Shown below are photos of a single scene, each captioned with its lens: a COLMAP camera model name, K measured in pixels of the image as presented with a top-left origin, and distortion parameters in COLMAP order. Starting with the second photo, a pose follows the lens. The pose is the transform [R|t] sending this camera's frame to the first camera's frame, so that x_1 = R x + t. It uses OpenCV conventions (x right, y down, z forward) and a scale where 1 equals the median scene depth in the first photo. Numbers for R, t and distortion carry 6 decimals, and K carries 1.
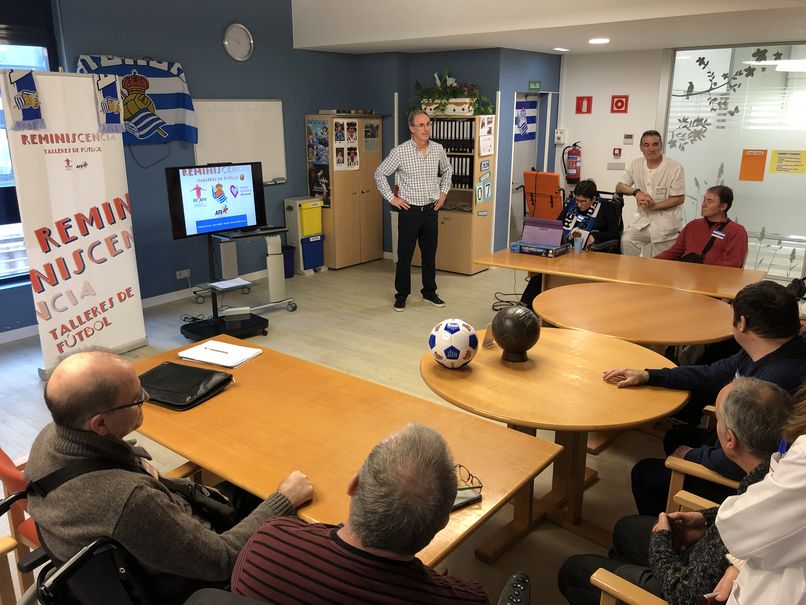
lens RADIAL K [[655.4, 0, 403.0], [0, 655.4, 302.5], [0, 0, 1]] dist [0.011512, -0.062171]
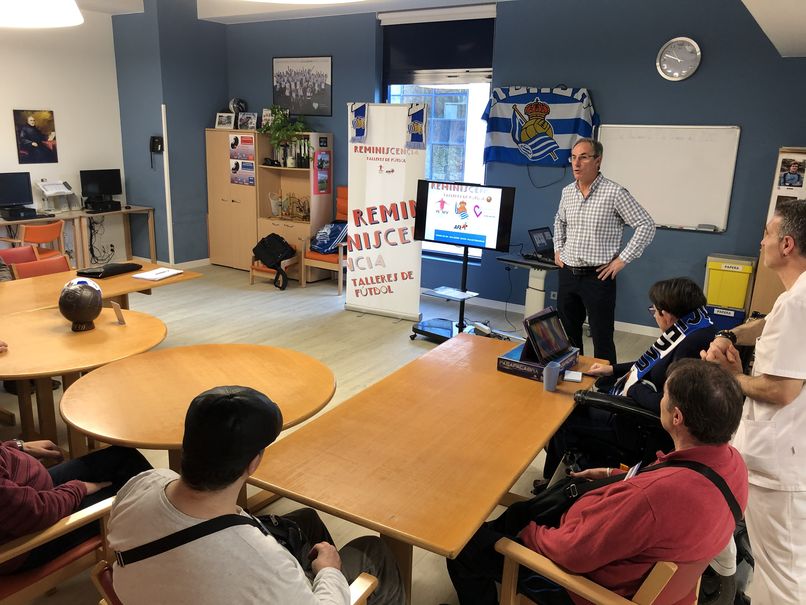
lens RADIAL K [[655.4, 0, 403.0], [0, 655.4, 302.5], [0, 0, 1]] dist [0.011512, -0.062171]
pose [[0.072504, 0.256038, -0.963944, 0.819842], [-0.301658, 0.926851, 0.223496, -0.246536], [0.950655, 0.274577, 0.144436, 0.826602]]
